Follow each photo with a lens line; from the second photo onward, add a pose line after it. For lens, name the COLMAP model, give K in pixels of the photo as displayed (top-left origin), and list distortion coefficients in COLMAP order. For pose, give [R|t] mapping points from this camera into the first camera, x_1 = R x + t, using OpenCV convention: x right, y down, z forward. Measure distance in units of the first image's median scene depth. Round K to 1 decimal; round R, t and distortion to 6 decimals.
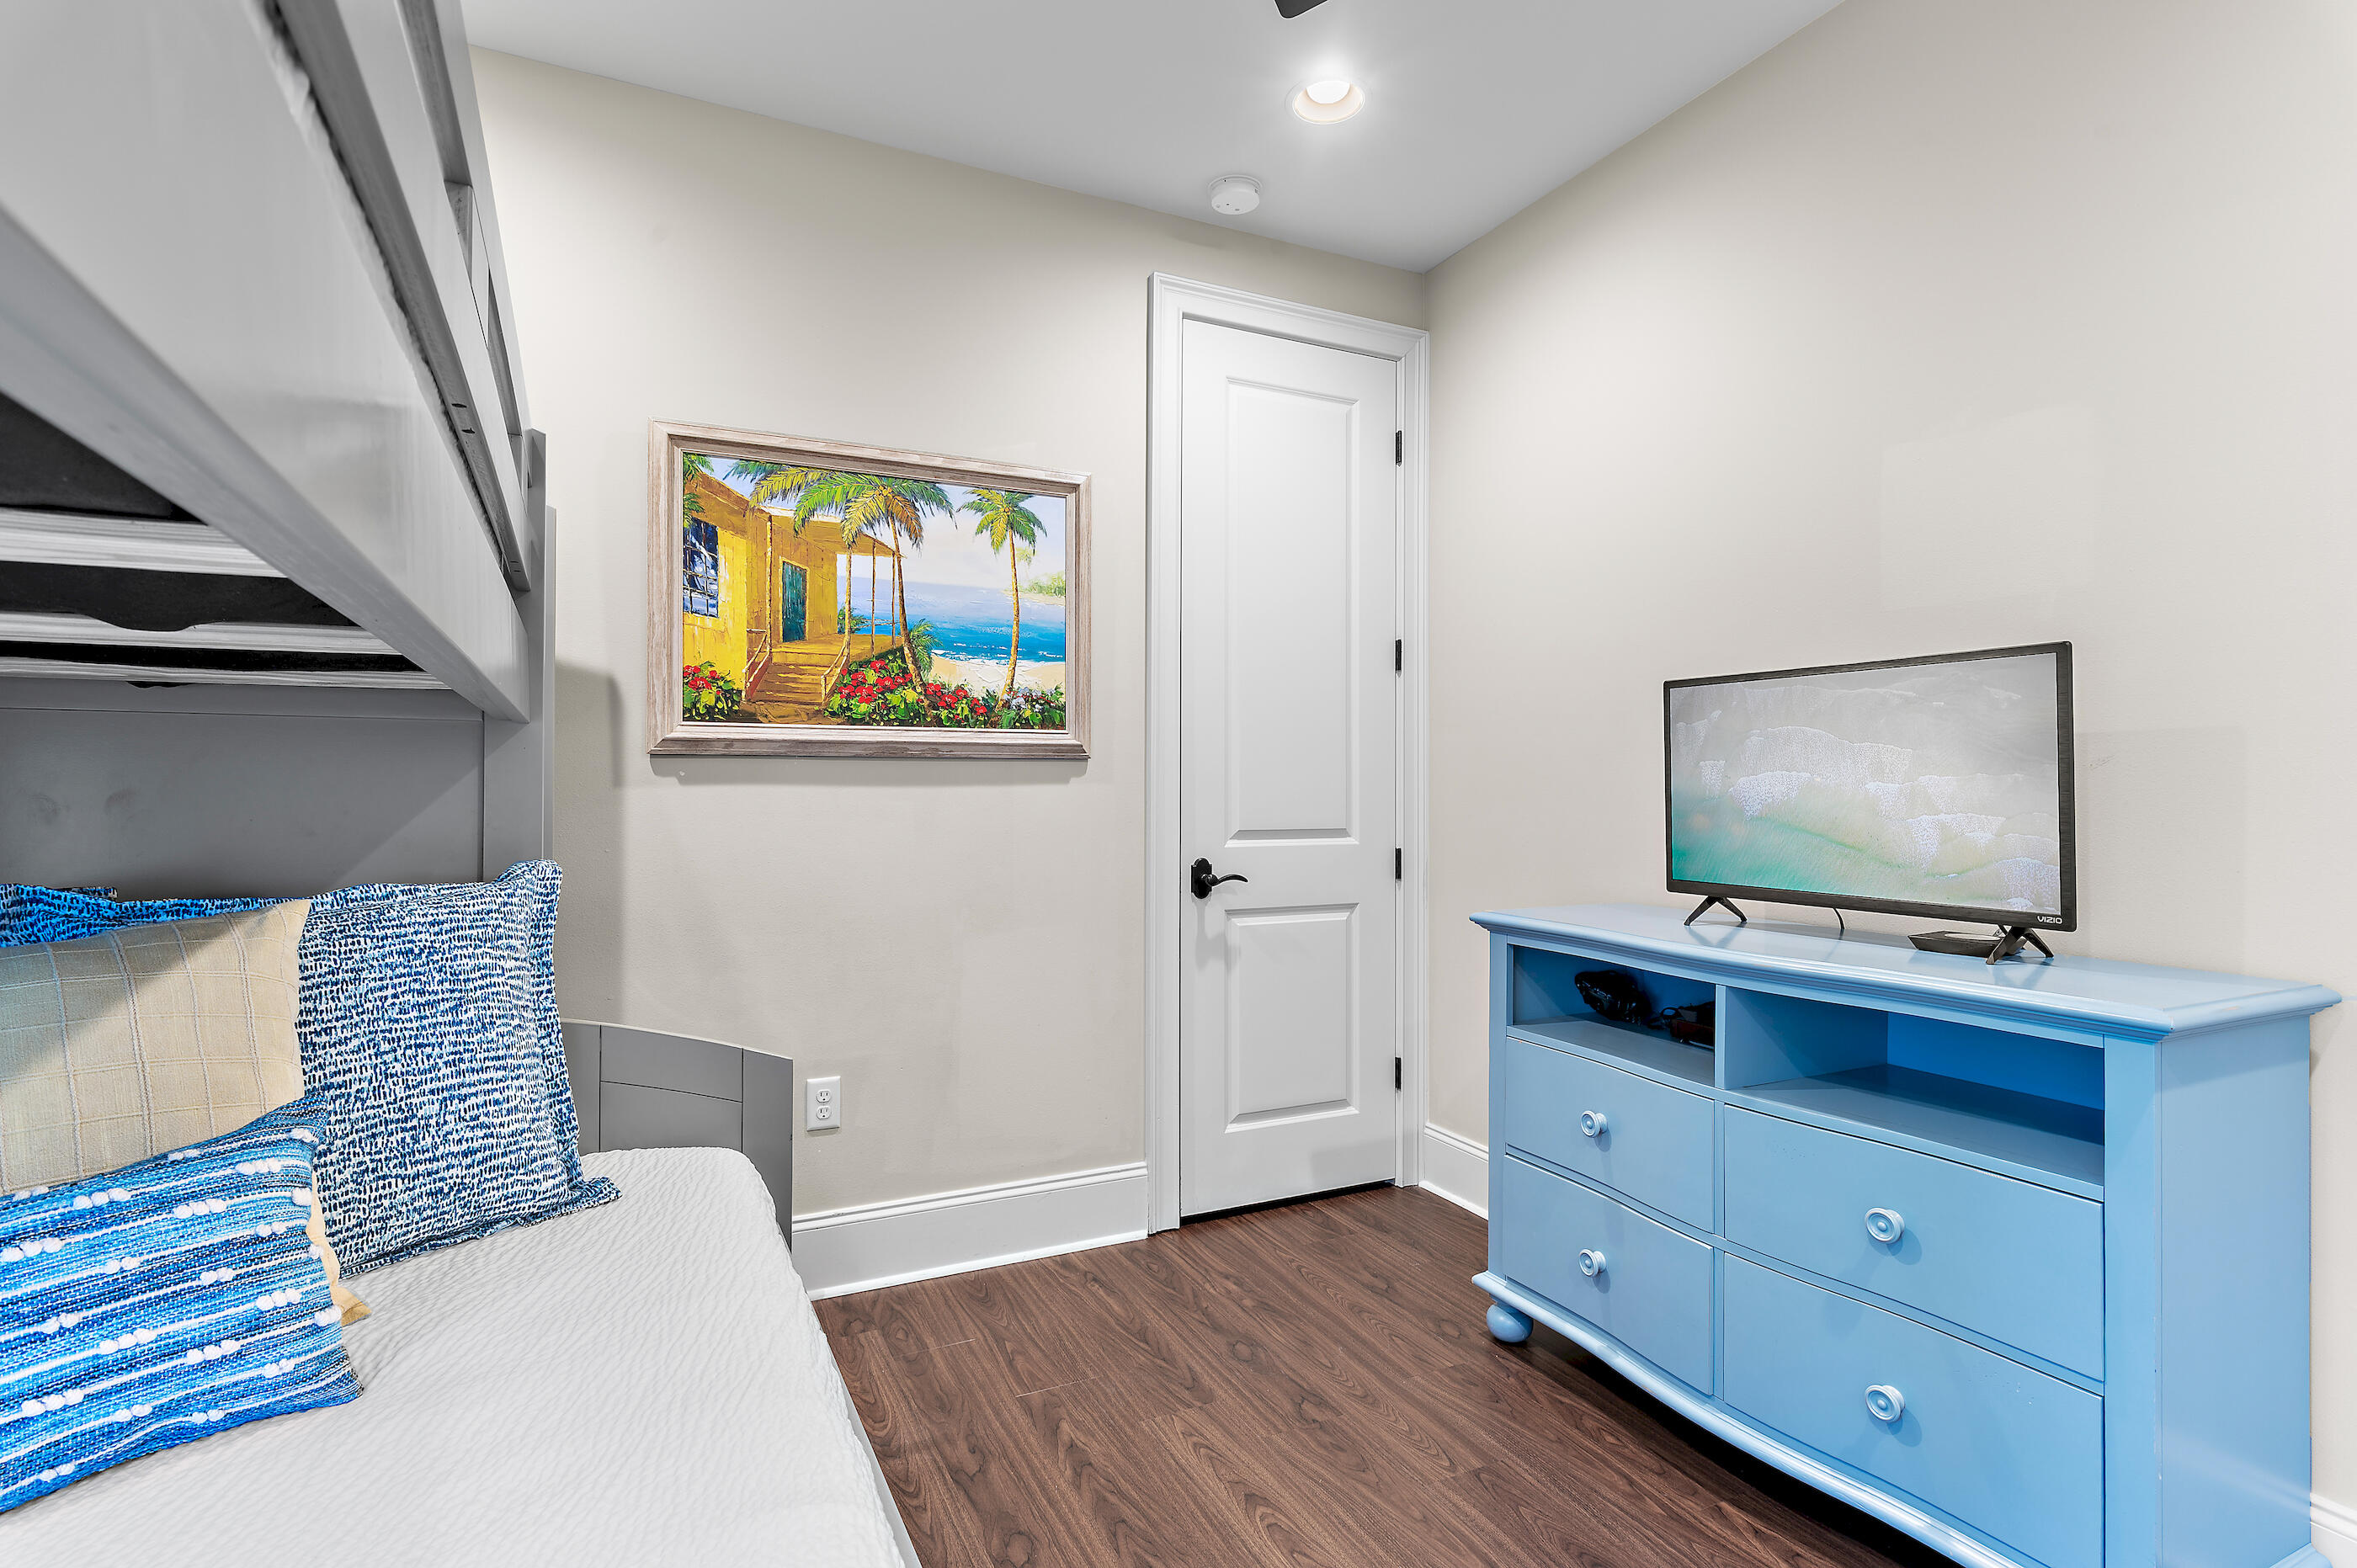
lens RADIAL K [[1159.5, 0, 1176.1], [0, 1159.5, 777.7], [0, 0, 1]] dist [-0.000867, 0.001702]
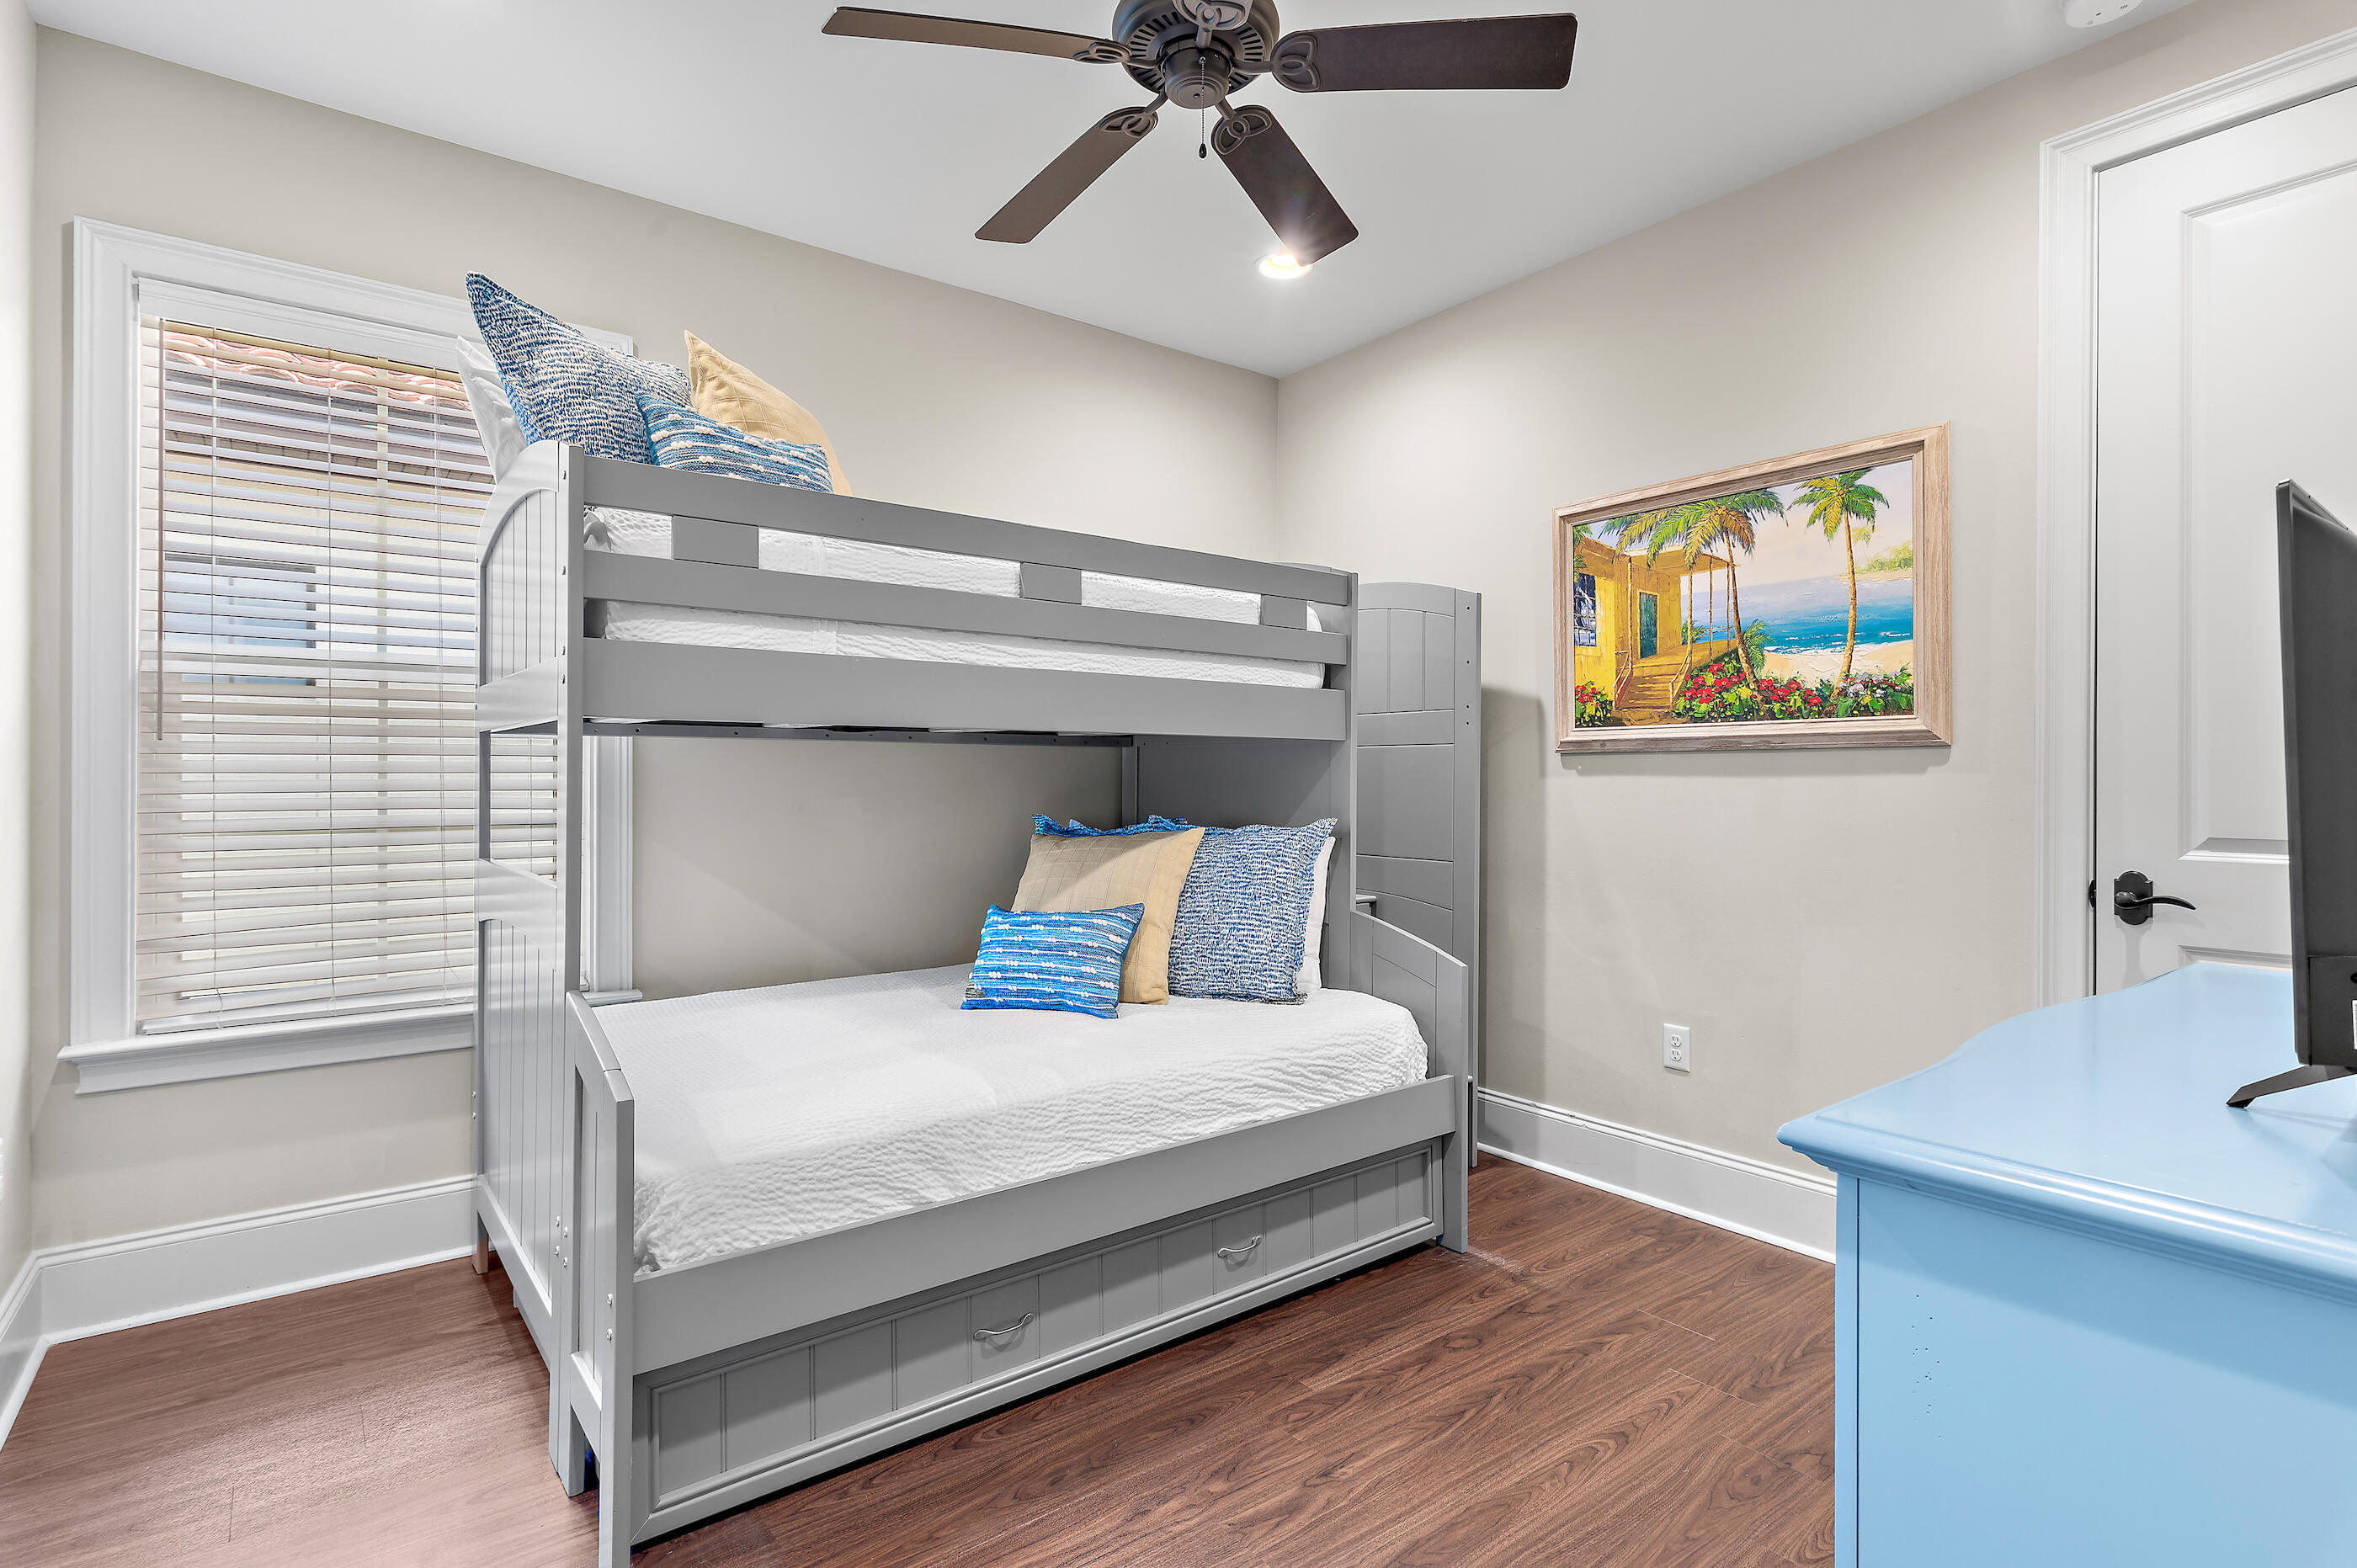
lens RADIAL K [[1159.5, 0, 1176.2], [0, 1159.5, 779.2], [0, 0, 1]] dist [-0.000867, 0.001702]
pose [[0.187262, -0.000099, -0.982310, 0.745733], [0.005754, 0.999983, 0.000996, 0.005687], [0.982293, -0.005839, 0.187260, 0.282912]]
